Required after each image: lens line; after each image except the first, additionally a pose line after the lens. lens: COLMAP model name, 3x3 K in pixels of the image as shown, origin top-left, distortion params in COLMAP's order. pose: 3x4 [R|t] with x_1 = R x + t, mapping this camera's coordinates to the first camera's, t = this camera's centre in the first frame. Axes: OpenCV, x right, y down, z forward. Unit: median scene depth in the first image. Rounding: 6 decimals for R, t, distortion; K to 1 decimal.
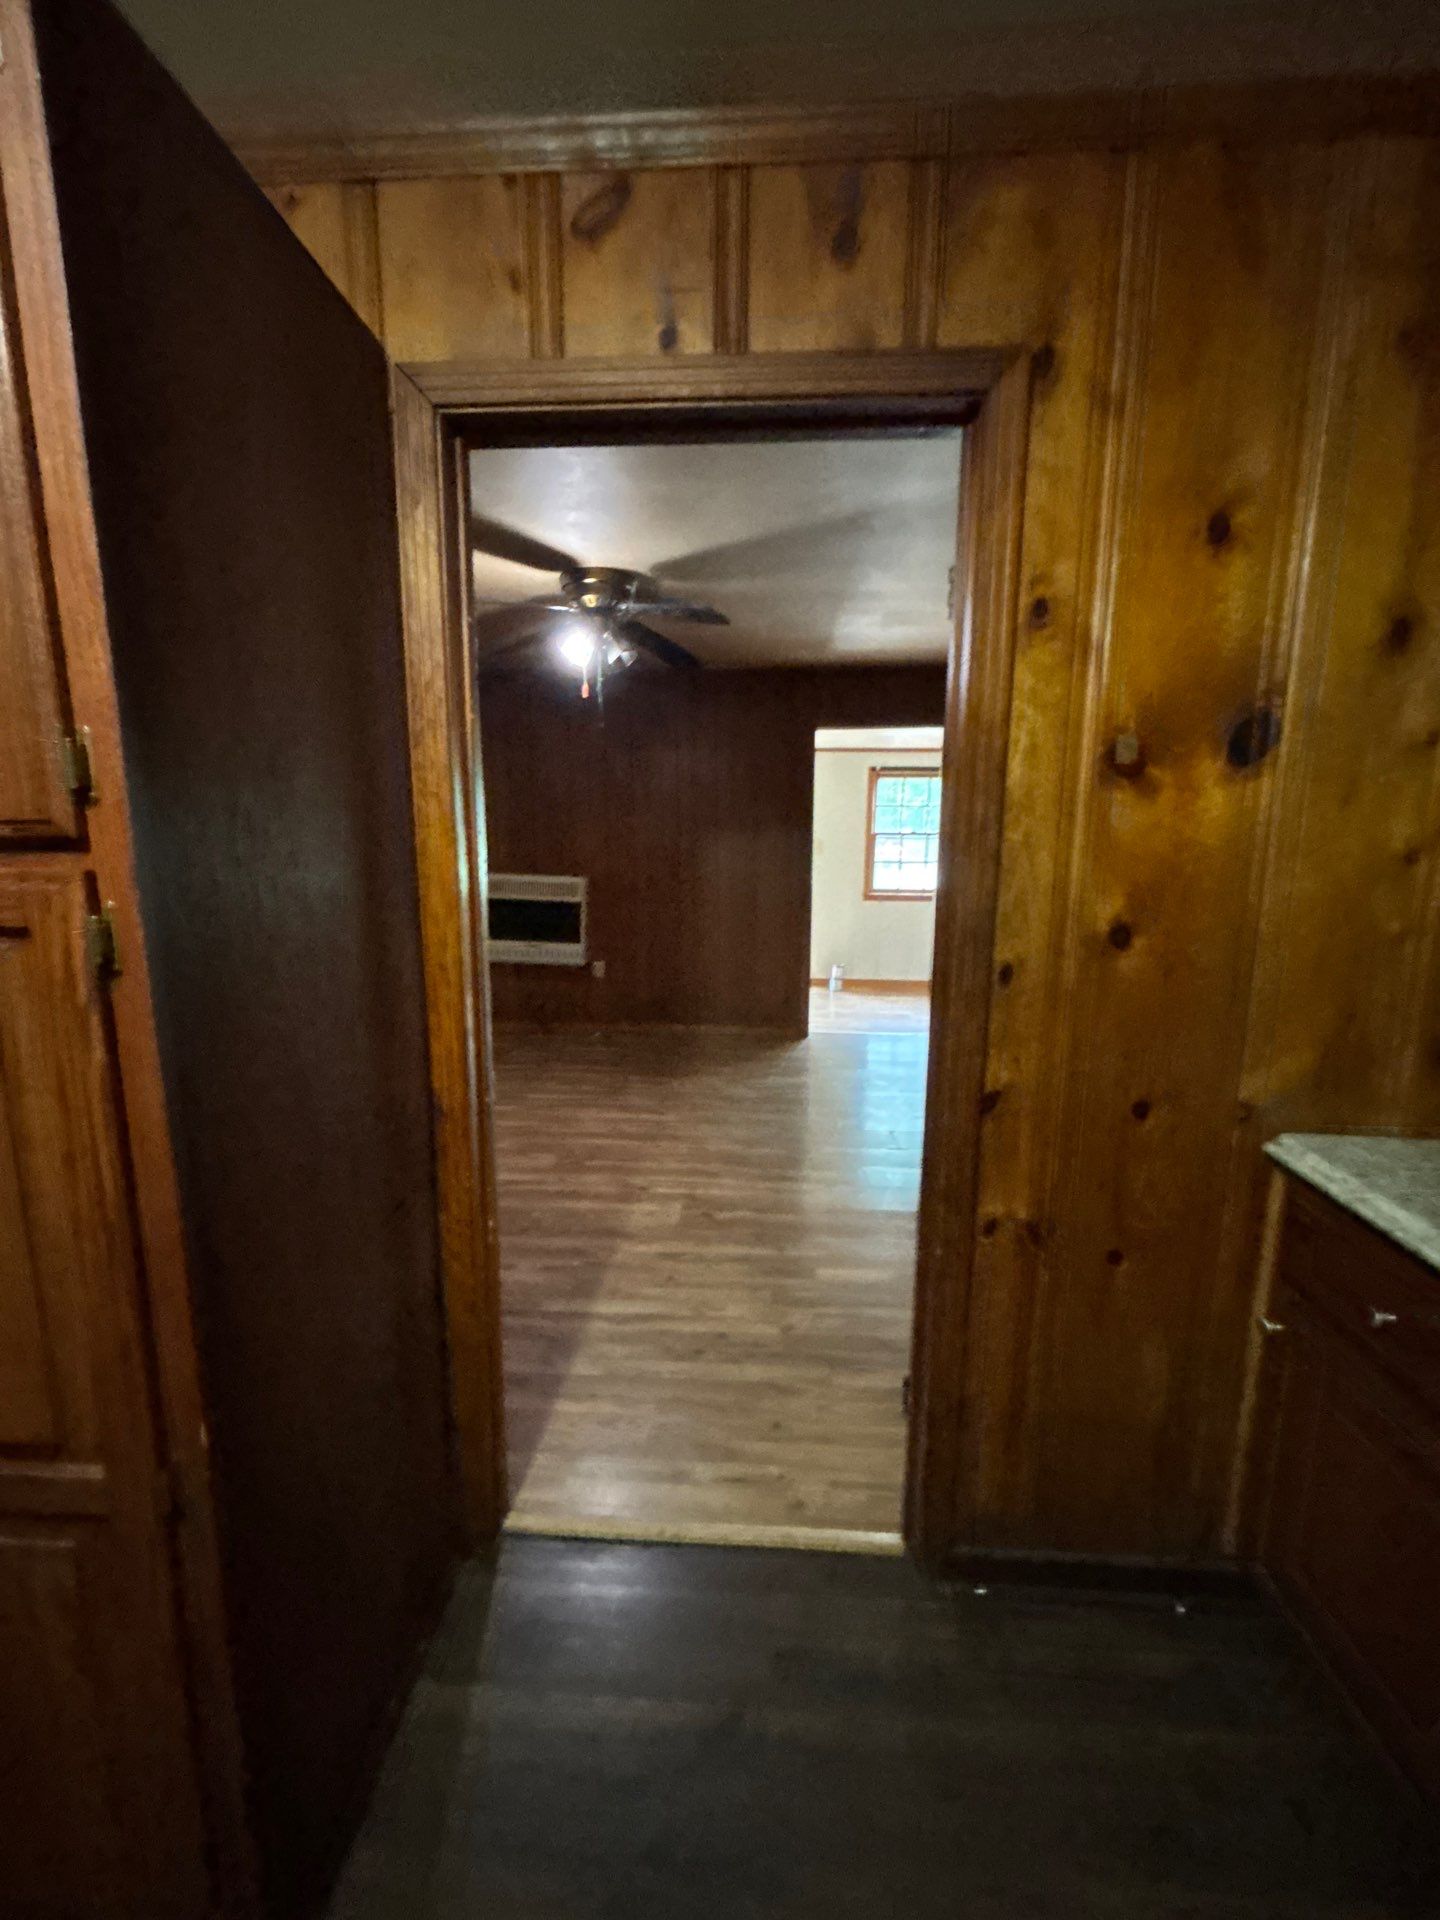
lens RADIAL K [[783.3, 0, 720.0], [0, 783.3, 960.0], [0, 0, 1]] dist [0.001560, 0.000446]
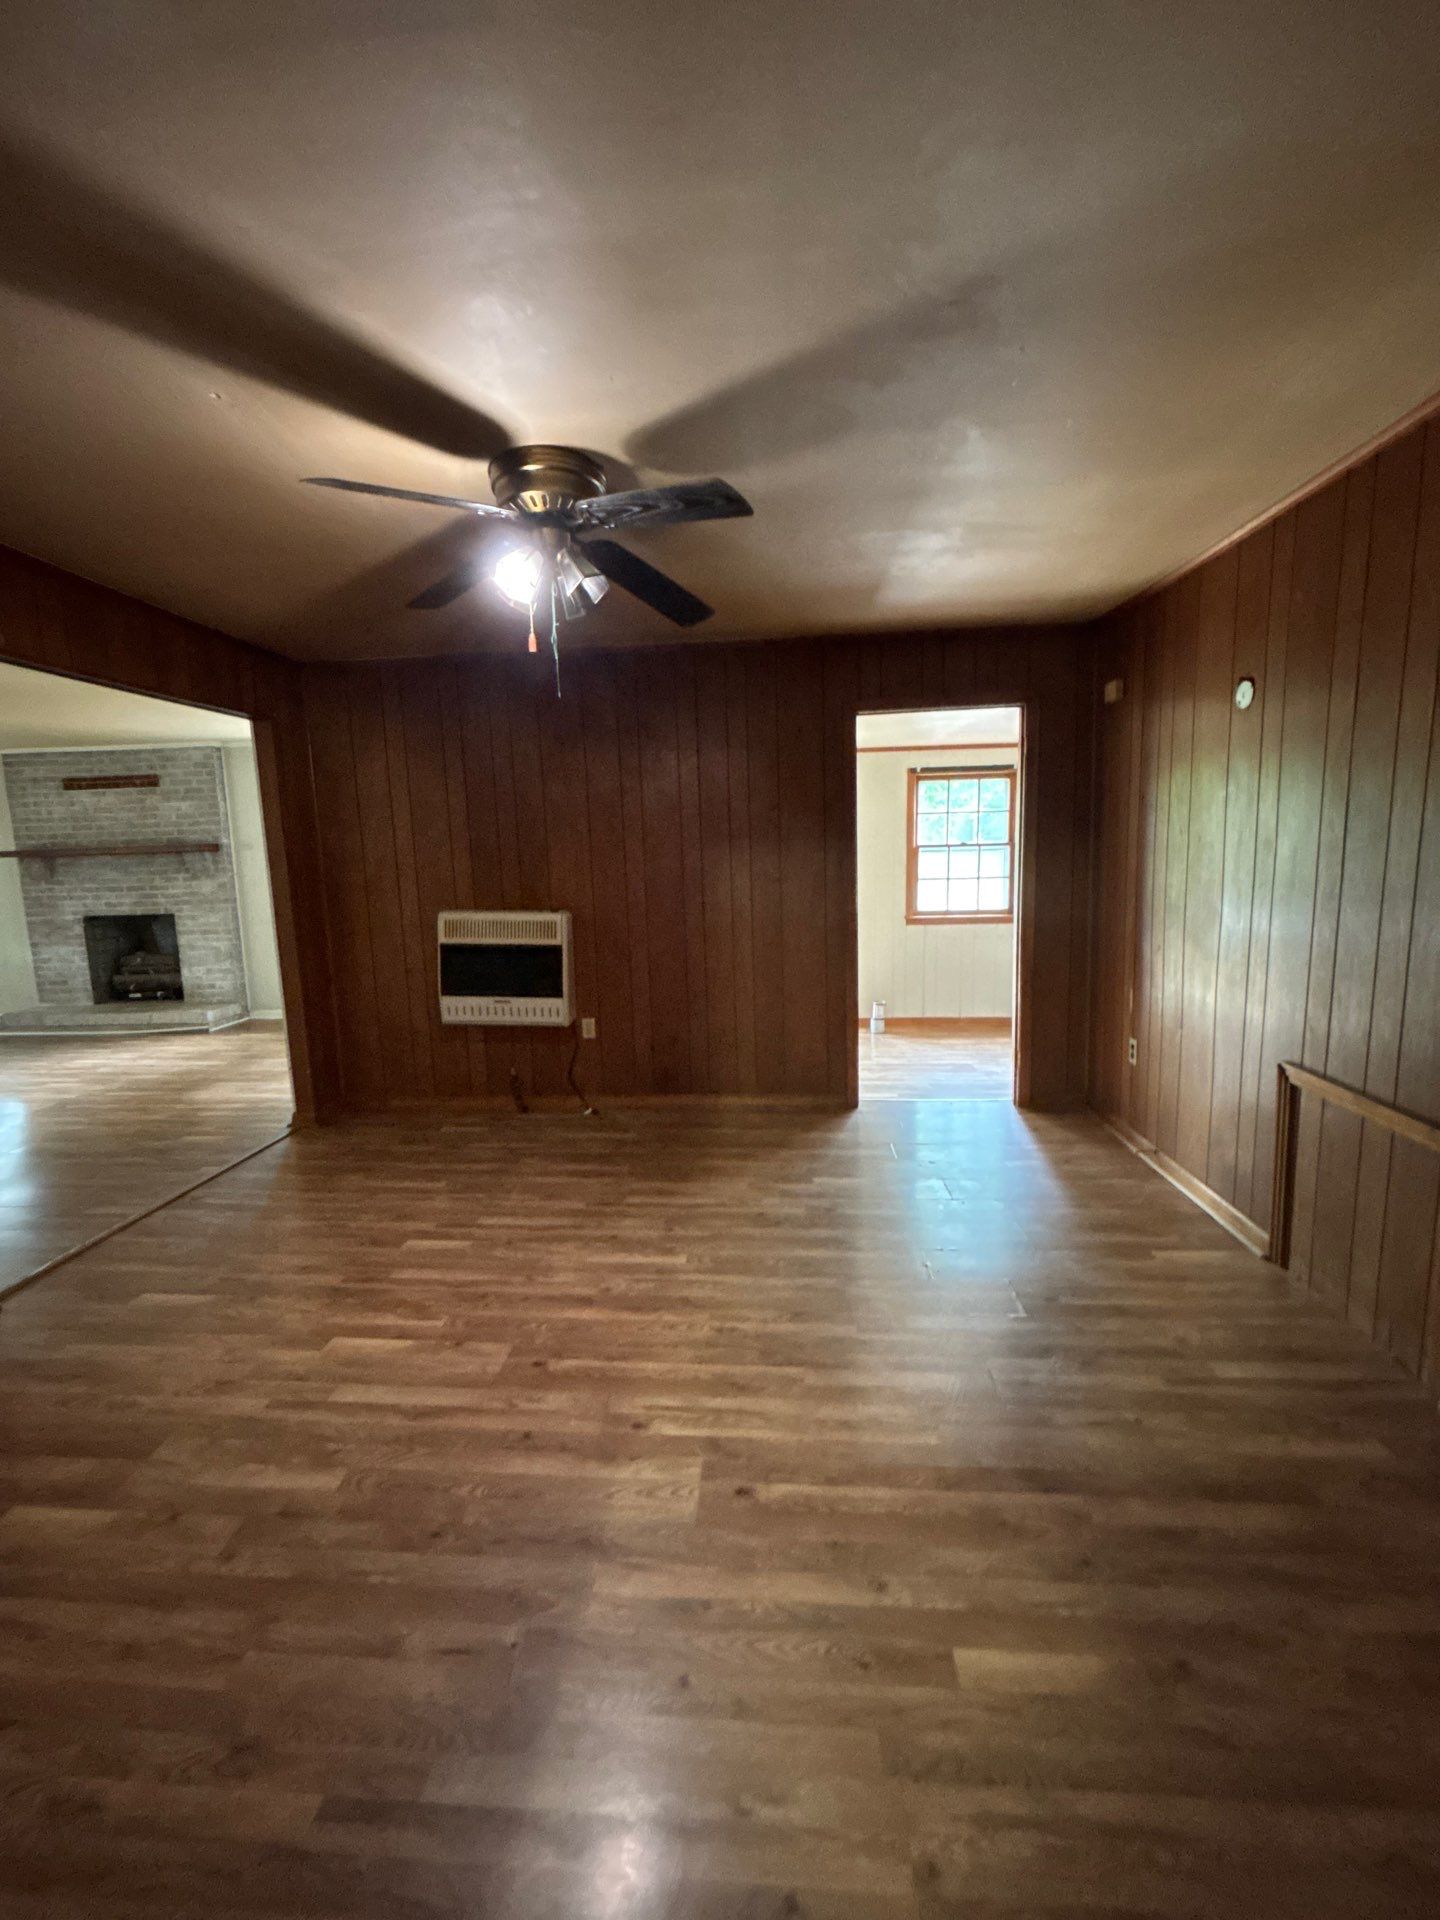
lens RADIAL K [[783.3, 0, 720.0], [0, 783.3, 960.0], [0, 0, 1]] dist [0.001560, 0.000446]
pose [[0.999357, -0.030943, -0.018103, -0.008992], [0.030481, 0.999215, -0.025302, -0.046503], [0.018872, 0.024734, 0.999516, 0.302462]]
